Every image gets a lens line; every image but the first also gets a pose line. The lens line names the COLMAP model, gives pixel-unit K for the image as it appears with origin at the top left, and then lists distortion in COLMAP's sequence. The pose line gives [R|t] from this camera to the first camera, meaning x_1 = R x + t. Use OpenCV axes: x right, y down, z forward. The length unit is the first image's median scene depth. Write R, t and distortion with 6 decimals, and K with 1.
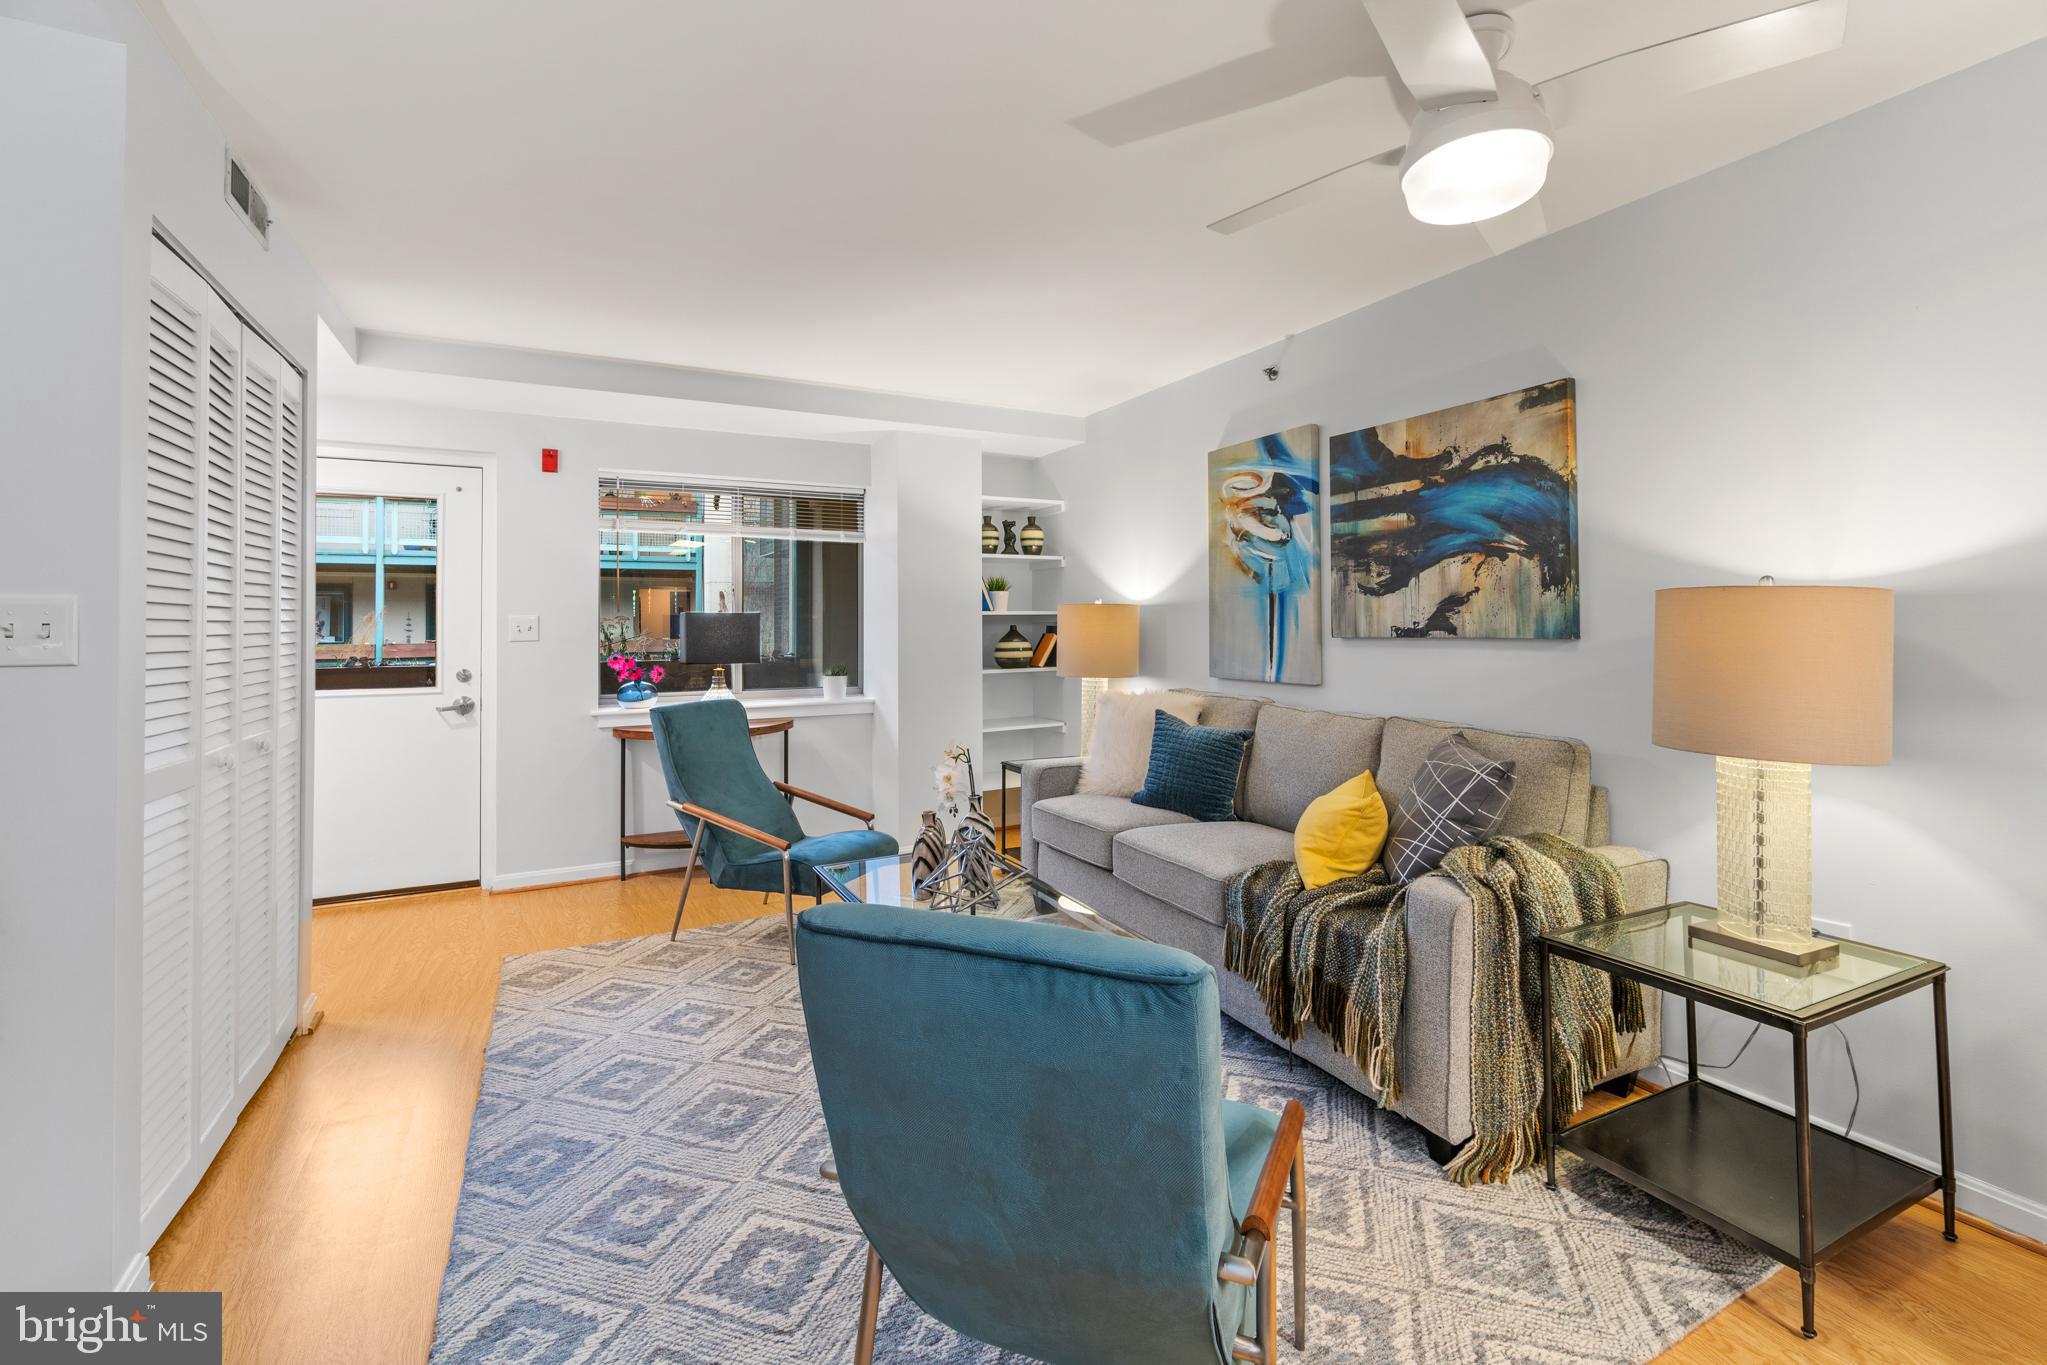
lens RADIAL K [[897.1, 0, 1032.8], [0, 897.1, 613.9], [0, 0, 1]] dist [-0.002614, 0.000185]
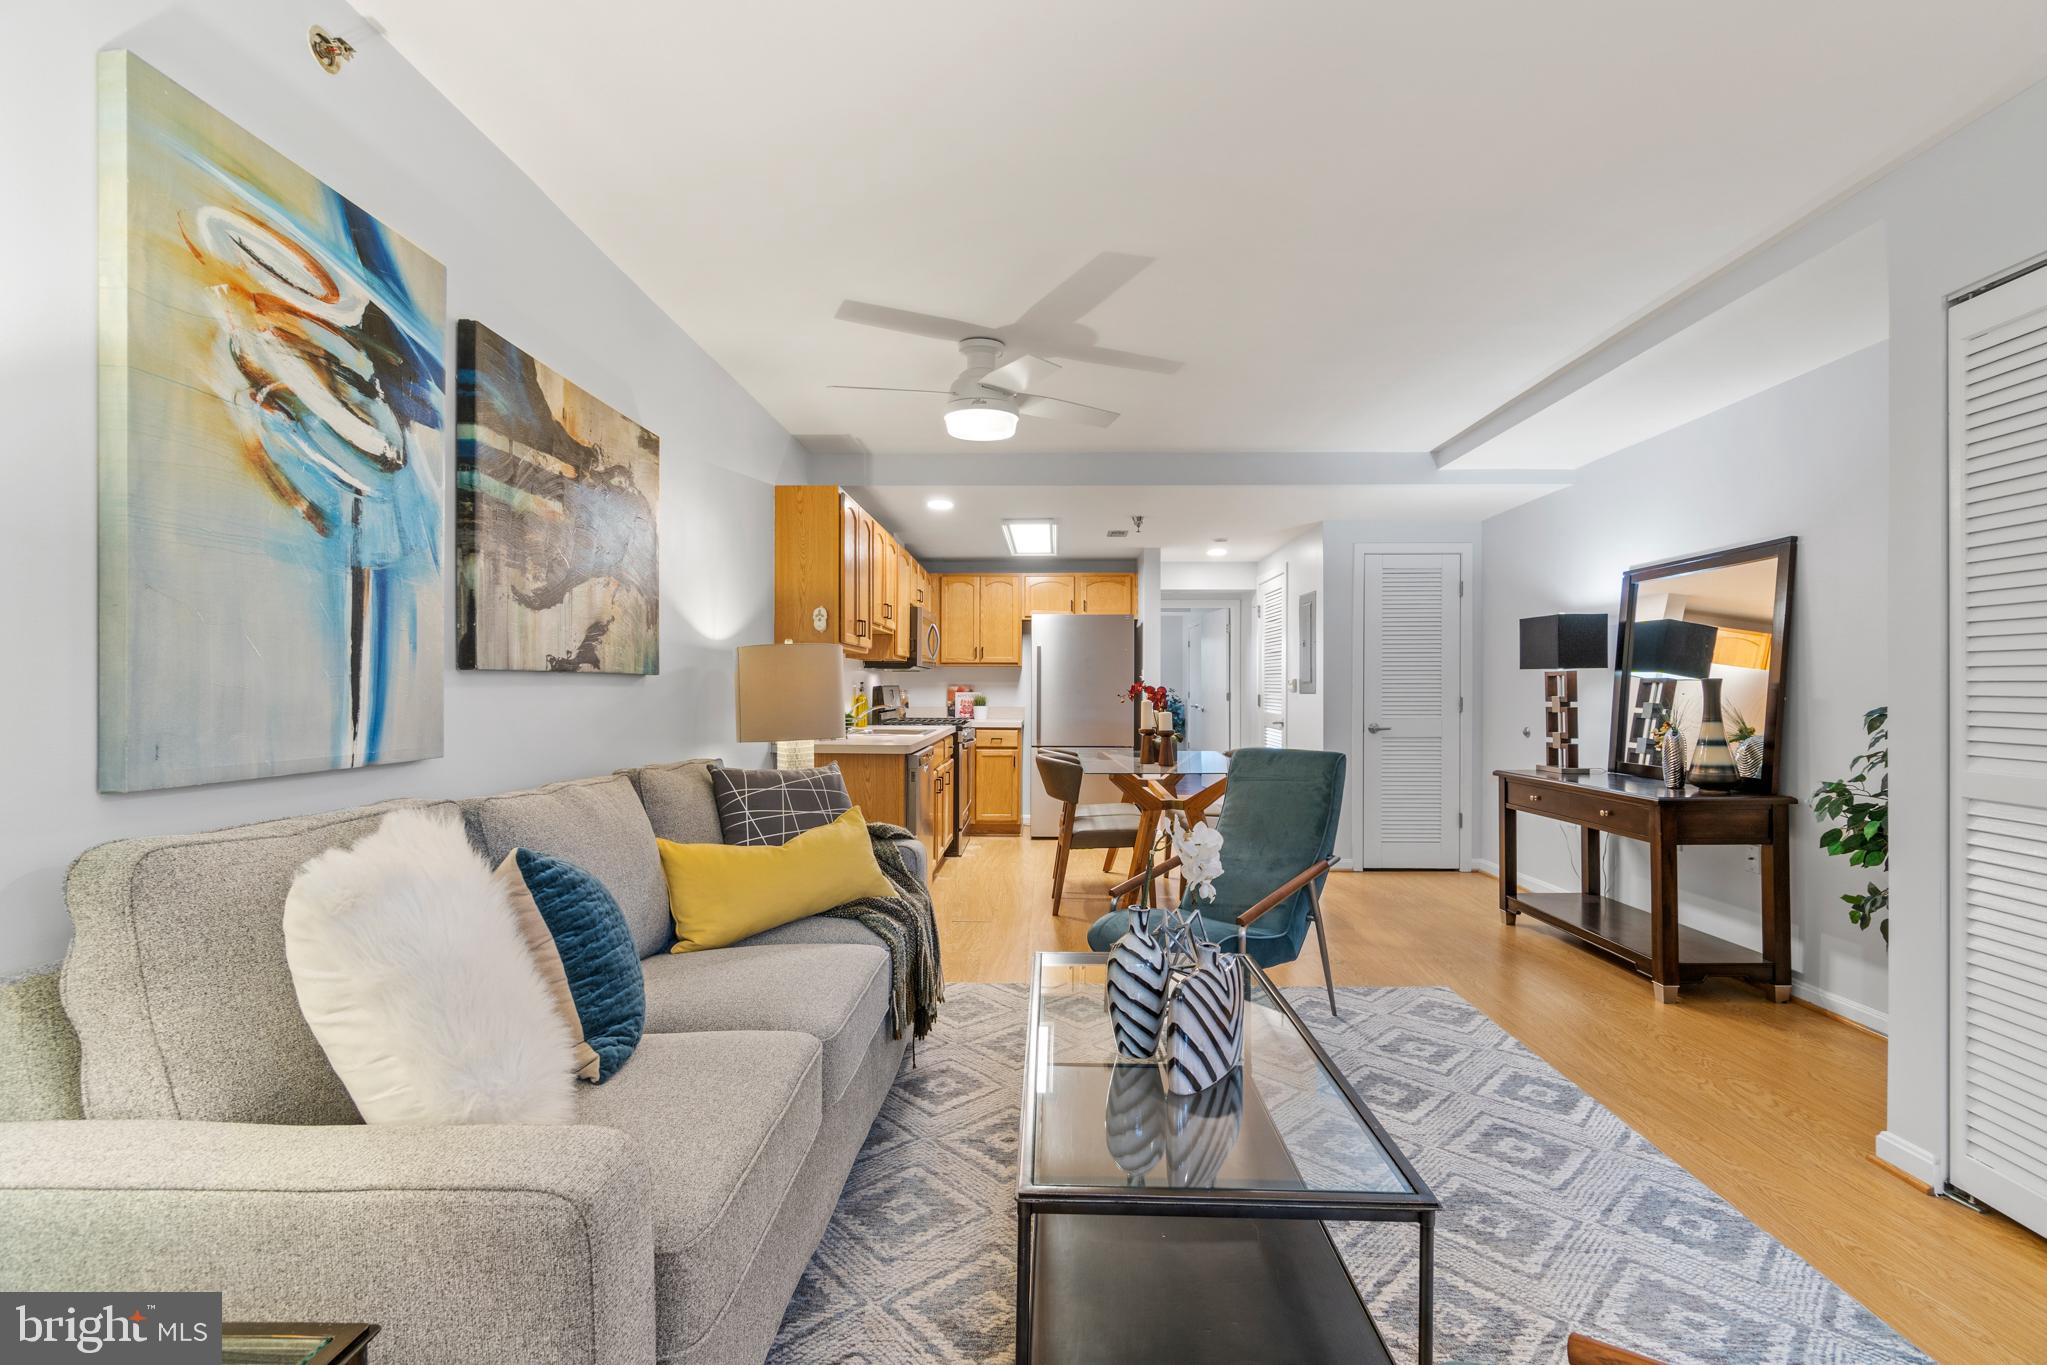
lens RADIAL K [[891.7, 0, 1025.4], [0, 891.7, 691.2], [0, 0, 1]] dist [-0.002968, 0.000800]
pose [[-0.869650, 0.003597, 0.493656, -0.256290], [-0.003264, 0.999910, -0.013036, 0.046780], [-0.493658, -0.012947, -0.869560, 1.323444]]
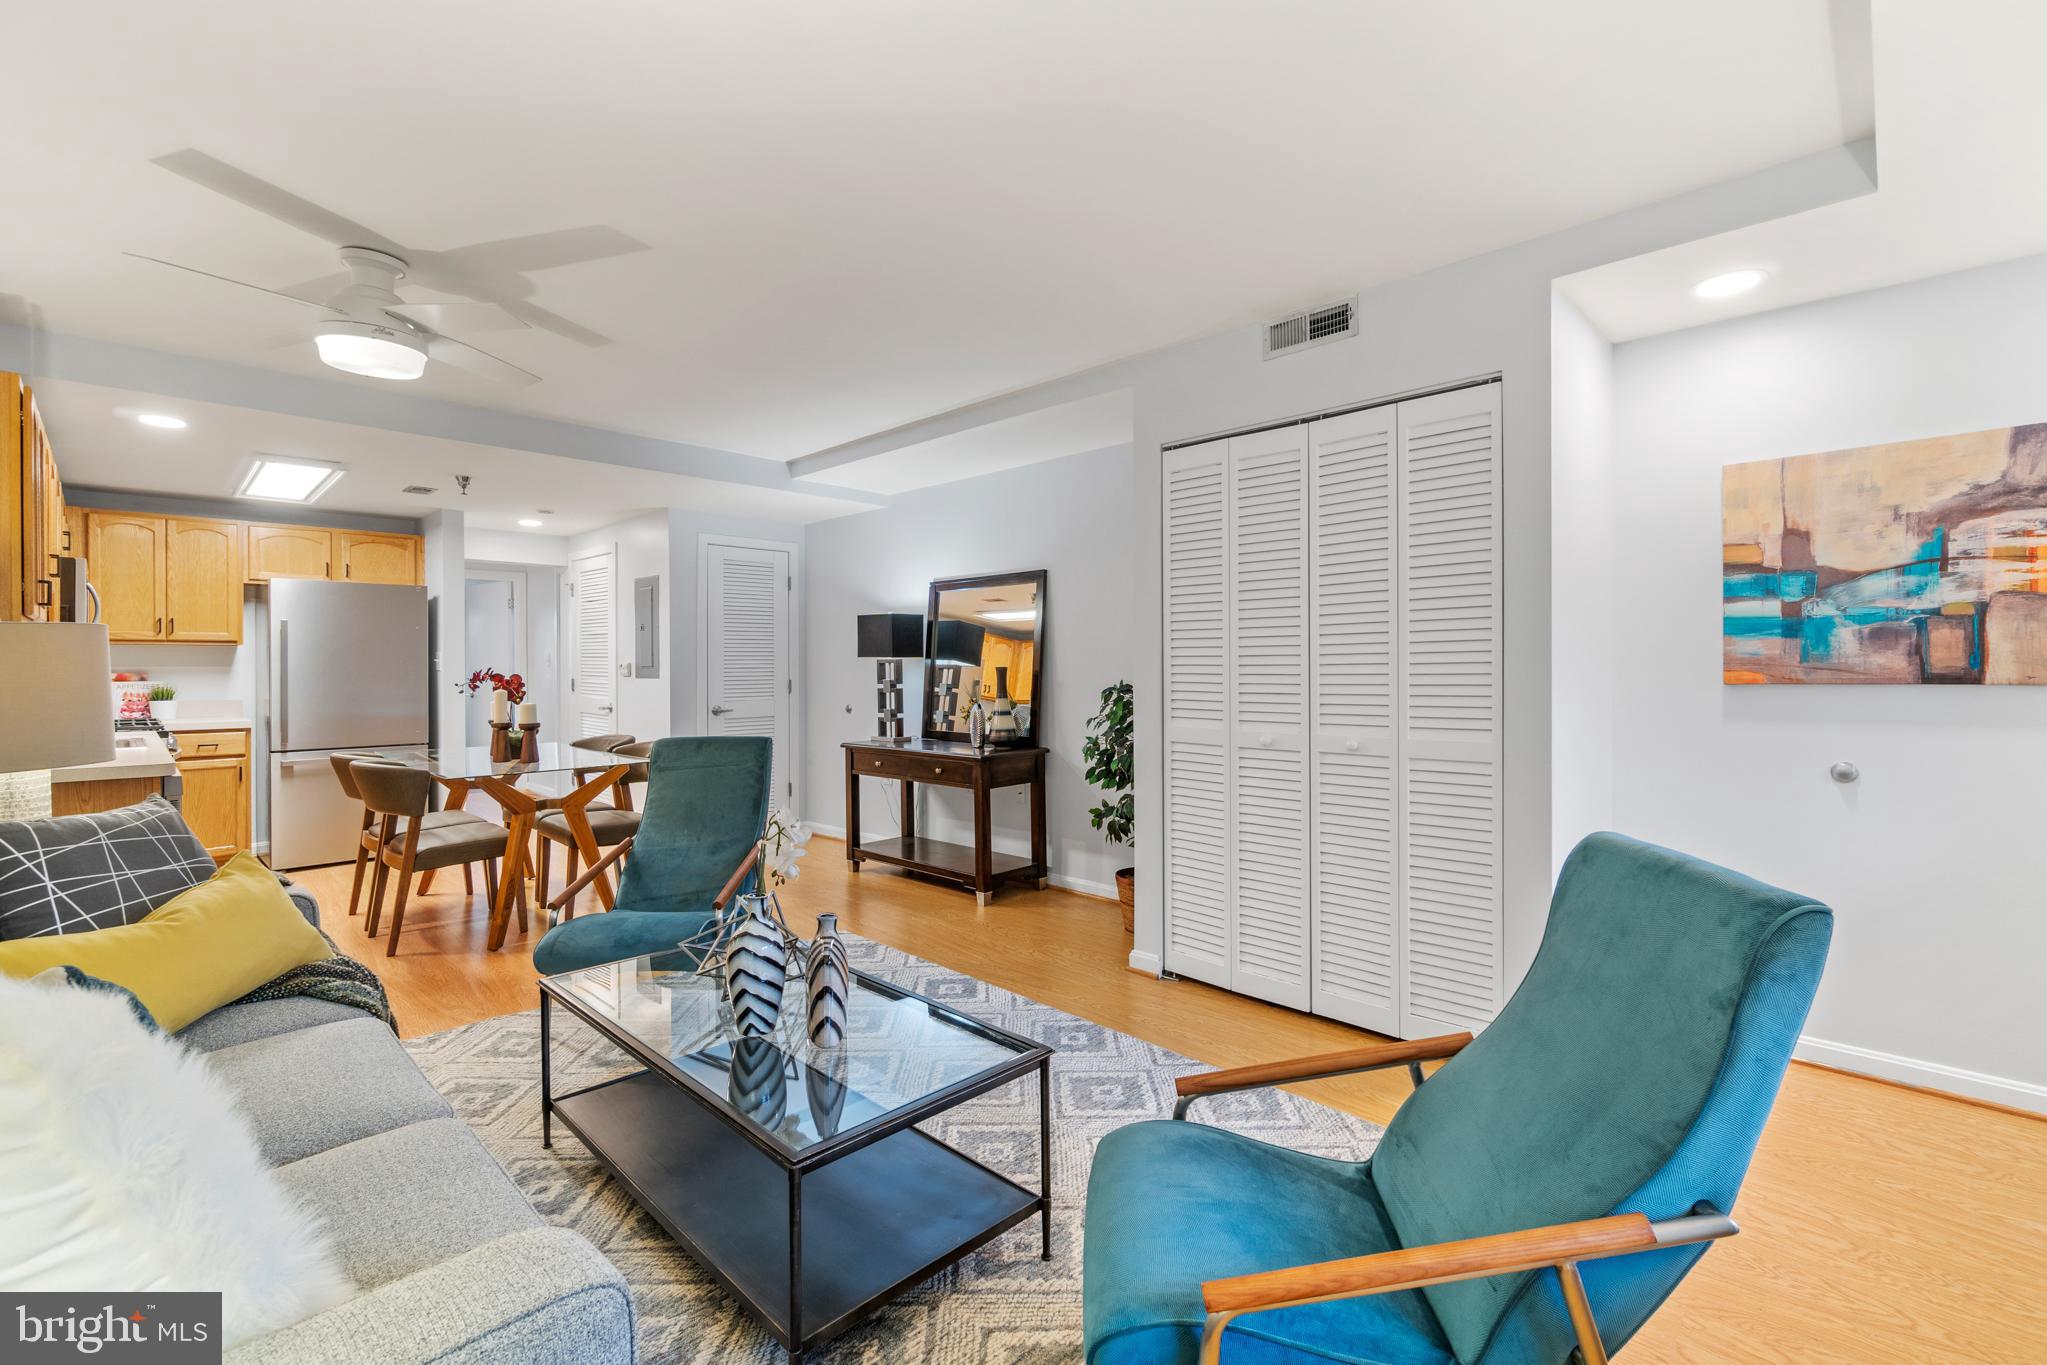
lens RADIAL K [[902.3, 0, 1024.0], [0, 902.3, 671.0], [0, 0, 1]] dist [-0.003338, 0.000016]
pose [[-0.953826, 0.011153, -0.300153, -0.044545], [0.013220, 0.999901, -0.004856, 0.030739], [0.300069, -0.008600, -0.953879, 1.425892]]
